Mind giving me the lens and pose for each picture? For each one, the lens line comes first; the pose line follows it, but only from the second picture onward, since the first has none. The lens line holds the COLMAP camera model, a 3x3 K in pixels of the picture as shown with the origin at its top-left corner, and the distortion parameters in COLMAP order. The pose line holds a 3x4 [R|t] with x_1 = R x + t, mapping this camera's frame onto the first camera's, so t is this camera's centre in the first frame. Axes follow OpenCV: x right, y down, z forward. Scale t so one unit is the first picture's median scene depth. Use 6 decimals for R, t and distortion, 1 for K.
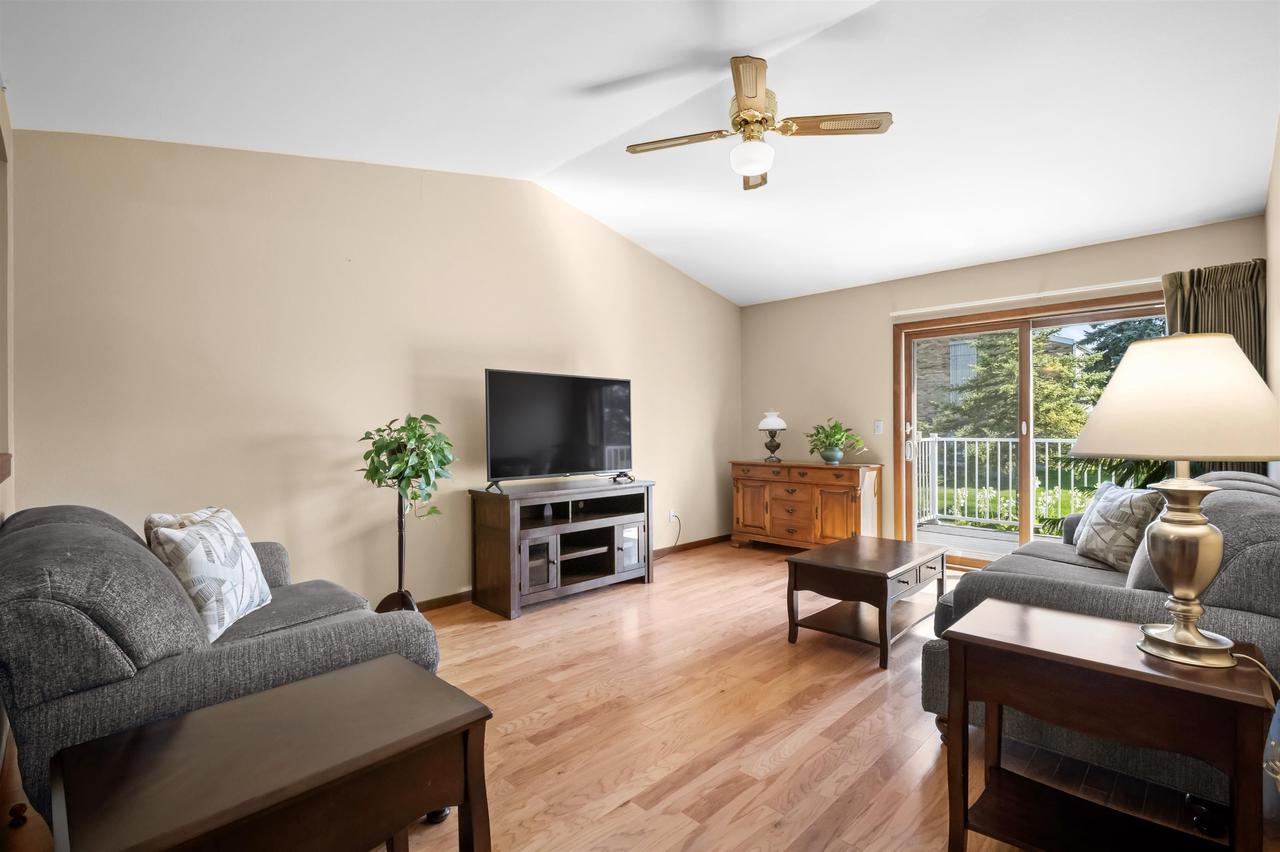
lens RADIAL K [[586.2, 0, 645.0], [0, 586.2, 424.3], [0, 0, 1]] dist [0.021826, -0.000208]
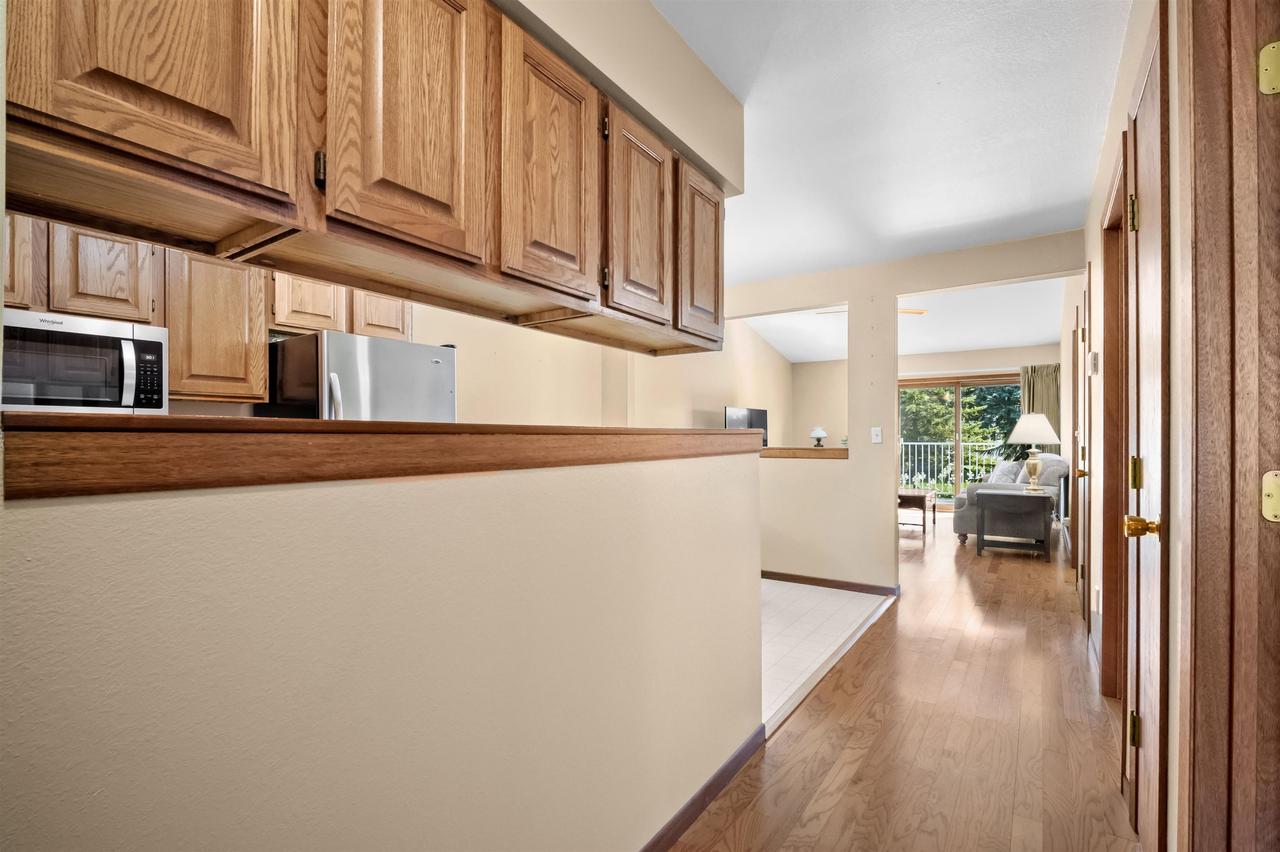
lens RADIAL K [[586.2, 0, 636.1], [0, 586.2, 435.2], [0, 0, 1]] dist [0.021826, -0.000208]
pose [[0.986923, 0.002691, 0.161170, -1.121443], [-0.003532, 0.999982, 0.004930, -0.006651], [-0.161153, -0.005435, 0.986914, -1.177762]]
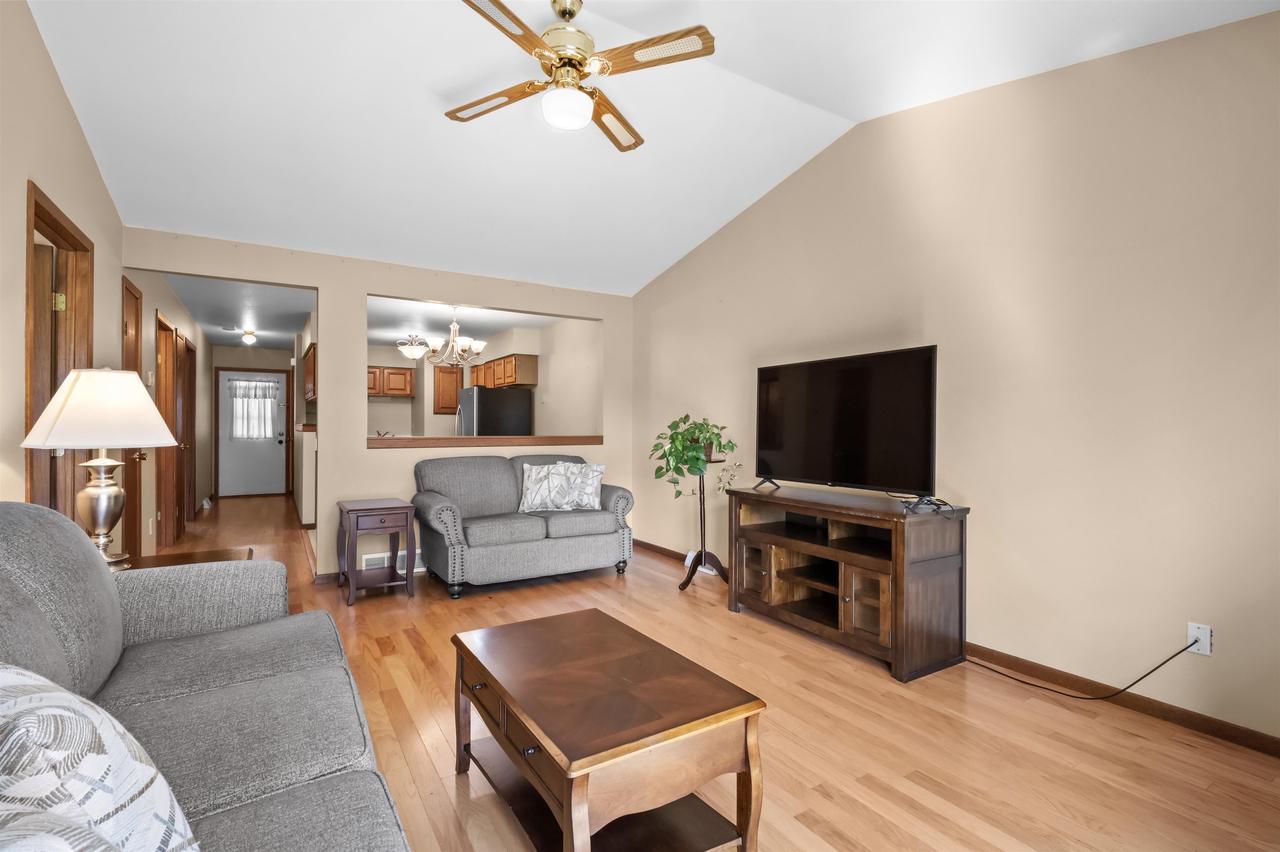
lens RADIAL K [[586.2, 0, 638.6], [0, 586.2, 427.8], [0, 0, 1]] dist [0.021826, -0.000208]
pose [[-0.238040, 0.001892, -0.971254, 0.994691], [0.004986, 0.999987, 0.000726, 0.008185], [0.971243, -0.004669, -0.238046, 1.318494]]
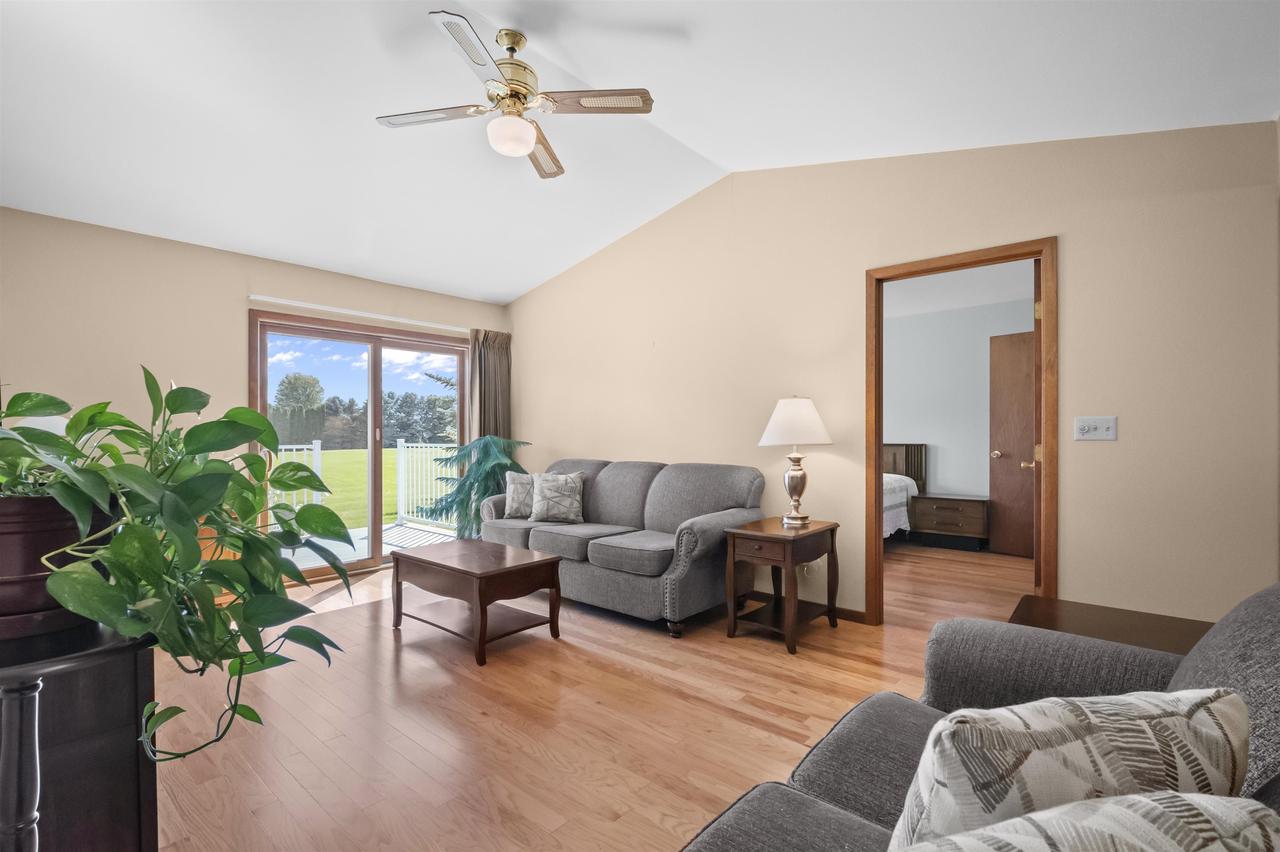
lens RADIAL K [[586.2, 0, 644.0], [0, 586.2, 432.7], [0, 0, 1]] dist [0.021826, -0.000208]
pose [[-0.070136, 0.002356, 0.997535, -0.744147], [-0.003128, 0.999992, -0.002581, 0.005079], [-0.997533, -0.003301, -0.070128, 0.872796]]
